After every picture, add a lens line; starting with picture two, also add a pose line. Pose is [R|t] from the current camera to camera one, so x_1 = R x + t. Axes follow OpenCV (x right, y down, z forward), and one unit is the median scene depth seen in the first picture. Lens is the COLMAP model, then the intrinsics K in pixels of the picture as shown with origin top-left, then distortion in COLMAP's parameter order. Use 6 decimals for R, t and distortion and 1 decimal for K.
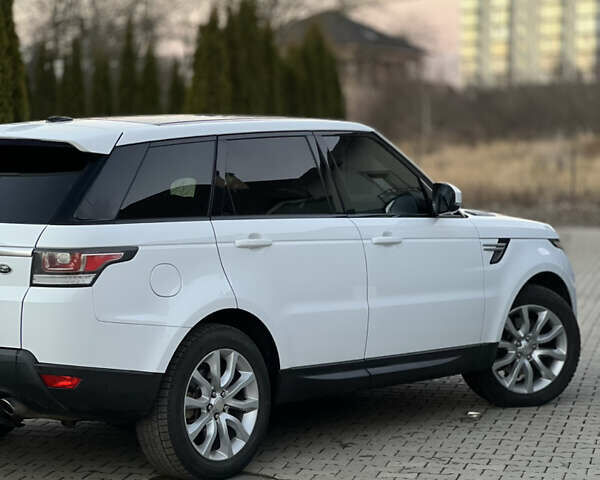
lens RADIAL K [[1834.6, 0, 284.4], [0, 1834.6, 211.1], [0, 0, 1]] dist [0.193108, 0.000000]
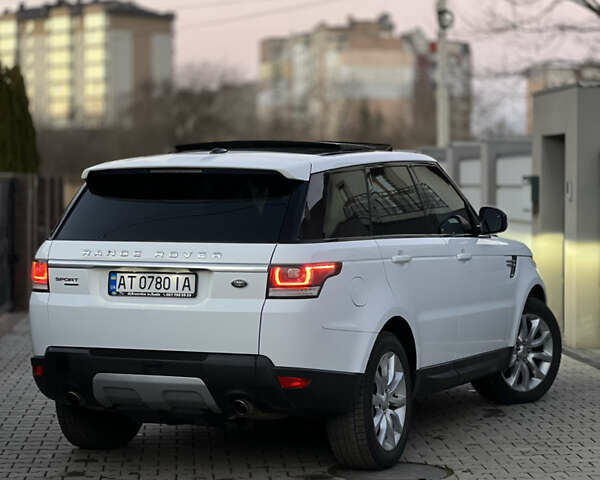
lens RADIAL K [[1834.6, 0, 300.5], [0, 1834.6, 242.5], [0, 0, 1]] dist [0.193108, 0.000000]
pose [[0.958710, -0.017163, 0.283868, -0.370532], [0.019281, 0.999803, -0.004670, 0.010501], [-0.283732, 0.009951, 0.958852, -0.066063]]
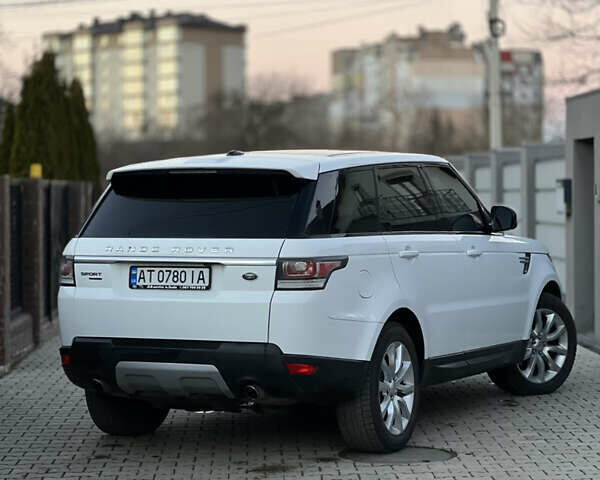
lens RADIAL K [[1834.6, 0, 299.7], [0, 1834.6, 237.2], [0, 0, 1]] dist [0.193108, 0.000000]
pose [[0.969514, -0.020343, 0.244189, -0.351857], [0.024619, 0.999592, -0.014471, 0.020528], [-0.243795, 0.020042, 0.969620, -0.136403]]
